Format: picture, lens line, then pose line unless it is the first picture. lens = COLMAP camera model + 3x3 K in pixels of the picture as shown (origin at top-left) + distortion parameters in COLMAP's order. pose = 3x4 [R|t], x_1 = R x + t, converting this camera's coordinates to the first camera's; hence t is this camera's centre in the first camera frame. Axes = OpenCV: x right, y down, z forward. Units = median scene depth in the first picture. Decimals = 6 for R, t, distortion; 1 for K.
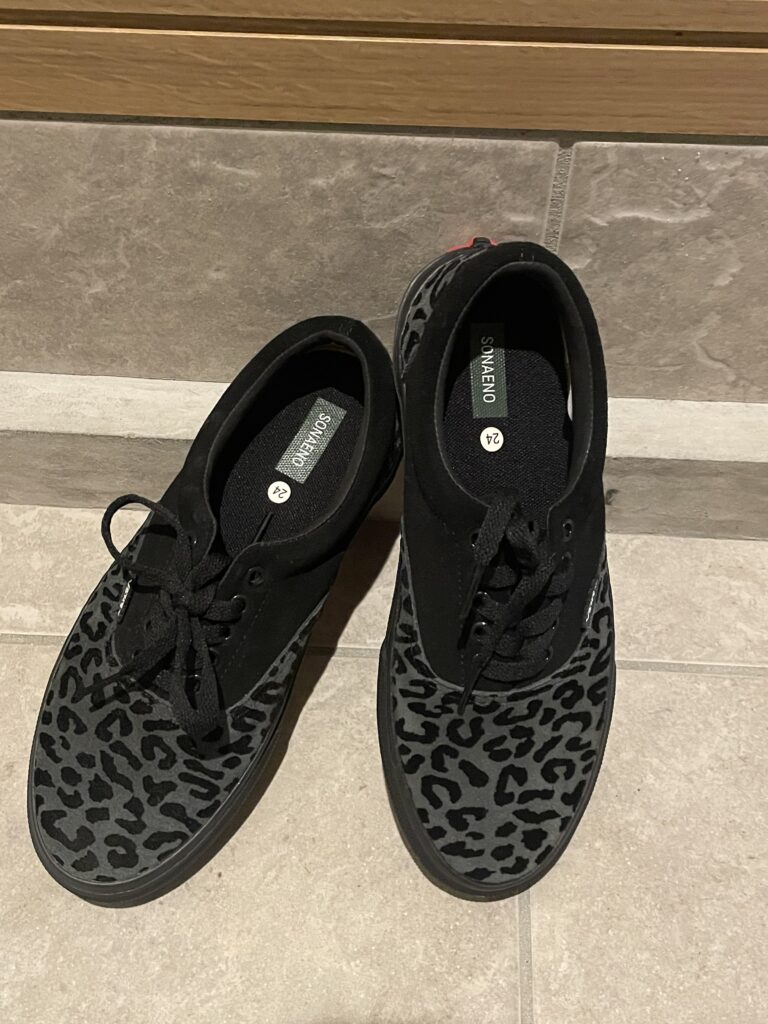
lens RADIAL K [[1148.4, 0, 388.8], [0, 1148.4, 512.3], [0, 0, 1]] dist [0.016300, 0.000000]
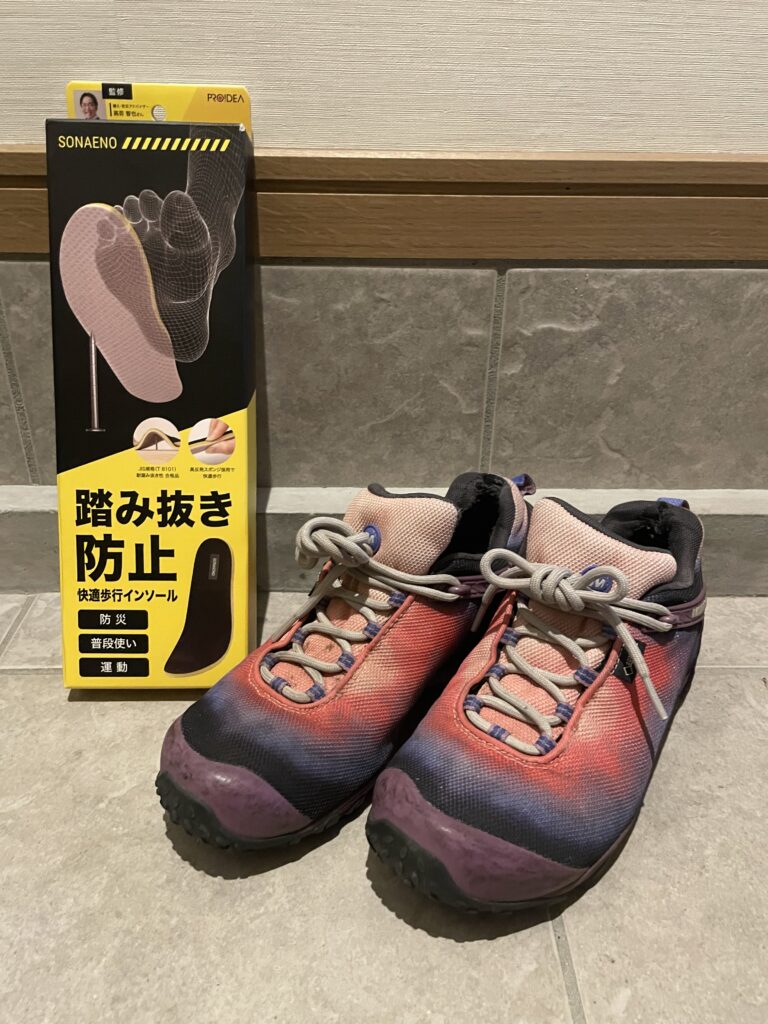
lens RADIAL K [[829.0, 0, 383.7], [0, 829.0, 505.0], [0, 0, 1]] dist [0.058100, -0.107003]
pose [[0.997426, -0.023986, 0.067577, -0.081568], [0.051129, 0.898651, -0.435674, 0.414108], [-0.050278, 0.438008, 0.897564, 0.135562]]
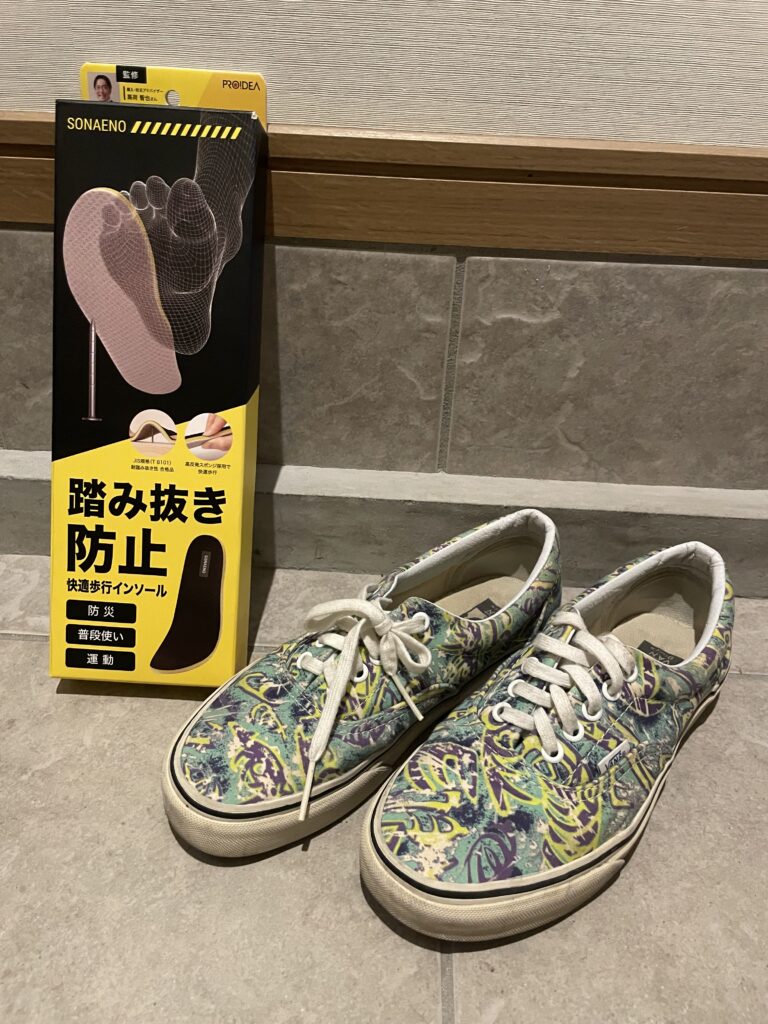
lens RADIAL K [[796.4, 0, 392.2], [0, 796.4, 503.2], [0, 0, 1]] dist [0.055729, -0.103182]
pose [[0.999045, 0.023275, 0.036978, 0.031098], [-0.007949, 0.929003, -0.369987, 0.344399], [-0.042964, 0.369340, 0.928301, 0.141920]]
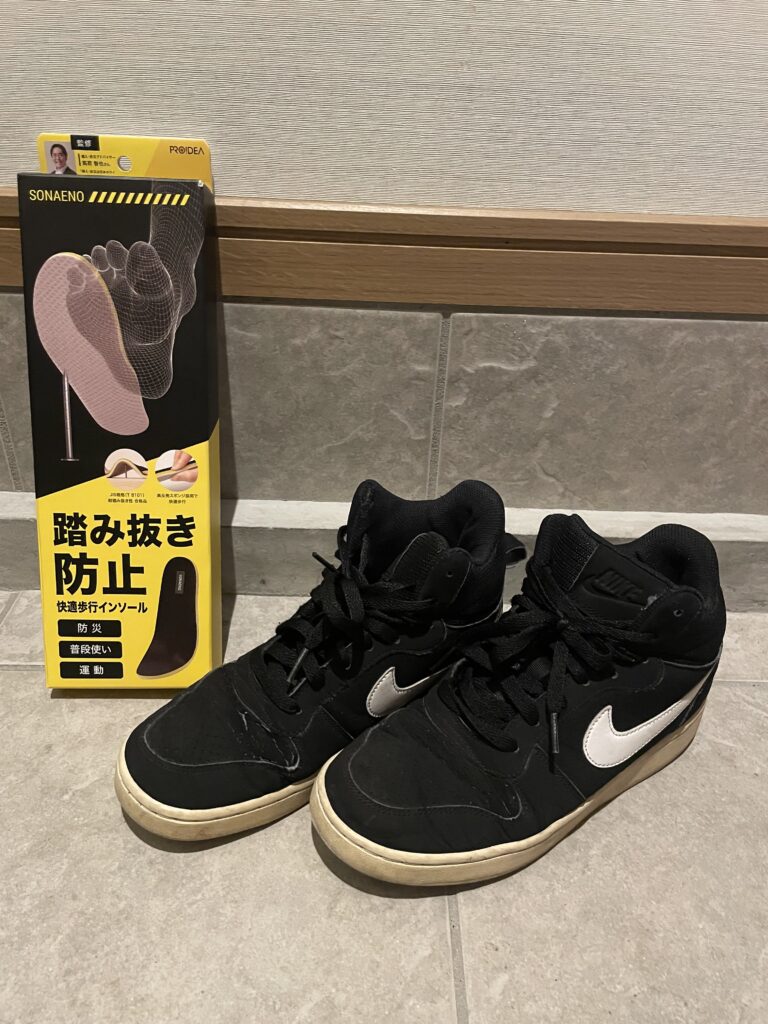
lens RADIAL K [[796.4, 0, 394.5], [0, 796.4, 505.8], [0, 0, 1]] dist [0.055729, -0.103182]
pose [[0.997074, 0.000355, 0.076441, -0.009768], [0.028768, 0.924727, -0.379542, 0.354885], [-0.070822, 0.380630, 0.922011, 0.036432]]
